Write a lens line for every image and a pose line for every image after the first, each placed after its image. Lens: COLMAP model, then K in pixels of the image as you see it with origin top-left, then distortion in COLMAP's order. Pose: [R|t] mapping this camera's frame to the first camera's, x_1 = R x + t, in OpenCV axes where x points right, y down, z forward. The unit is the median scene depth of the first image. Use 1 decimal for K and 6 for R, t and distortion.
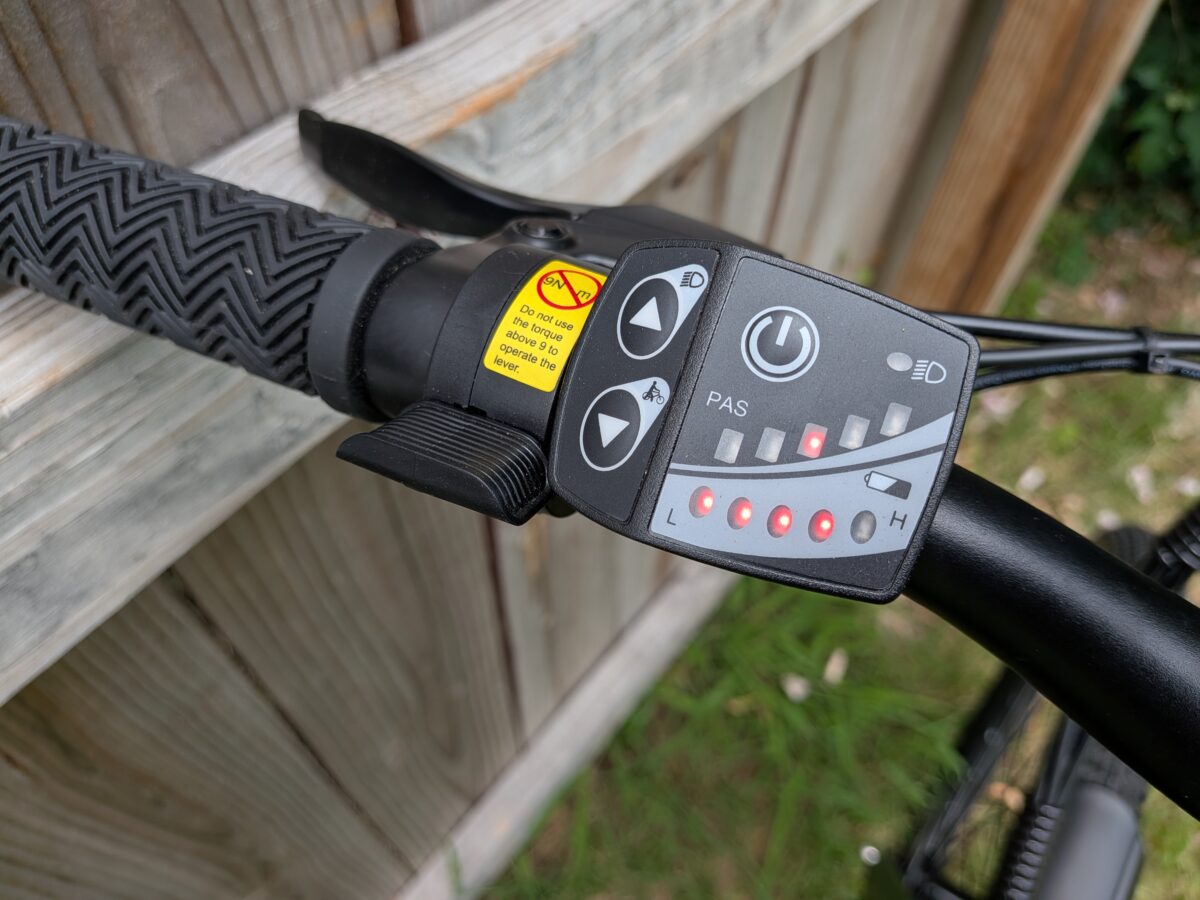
lens RADIAL K [[929.6, 0, 600.0], [0, 929.6, 450.0], [0, 0, 1]] dist [0.007307, -0.079666]
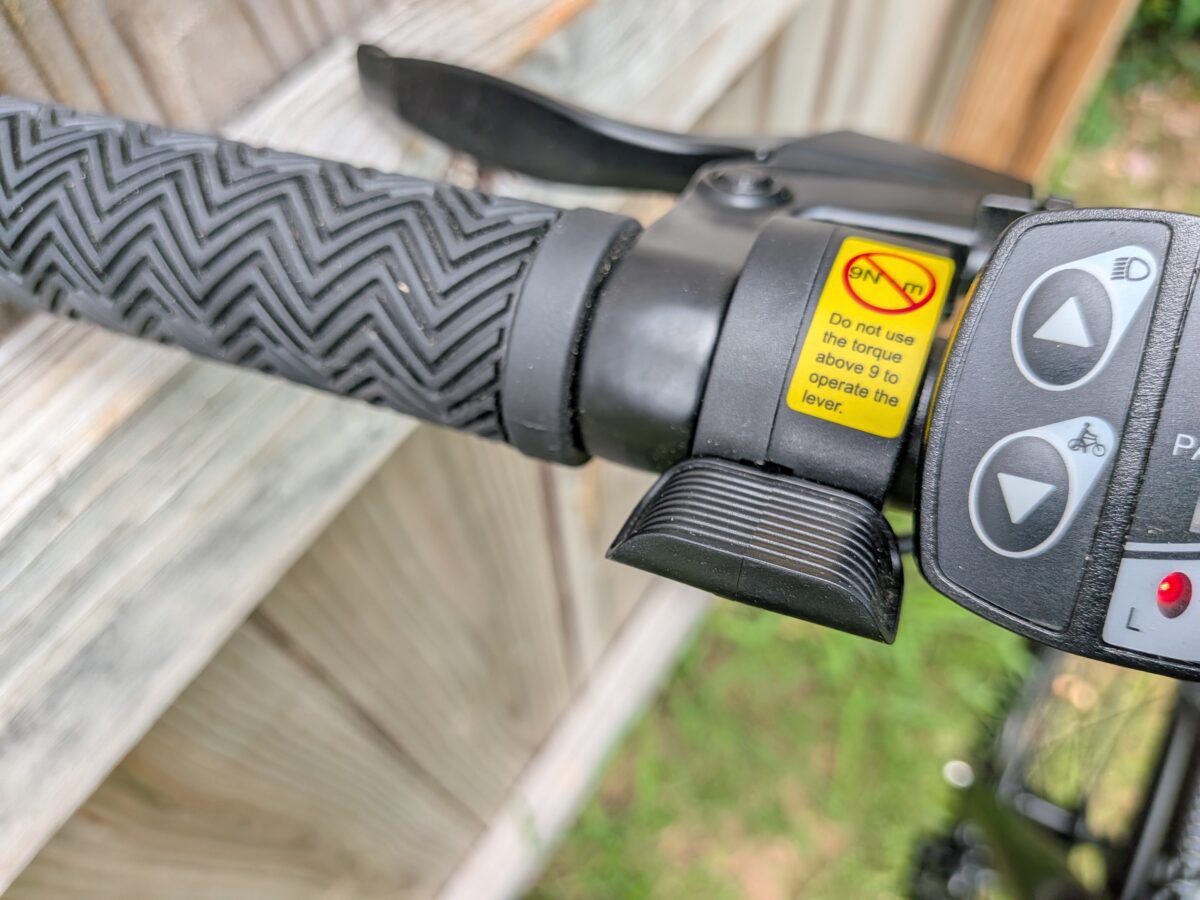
lens RADIAL K [[949.1, 0, 600.0], [0, 949.1, 450.0], [0, 0, 1]] dist [0.009474, -0.090334]
pose [[0.995447, -0.095292, -0.002289, -0.219480], [0.095105, 0.991305, 0.090936, -0.111603], [-0.006396, -0.090740, 0.995854, 0.228634]]
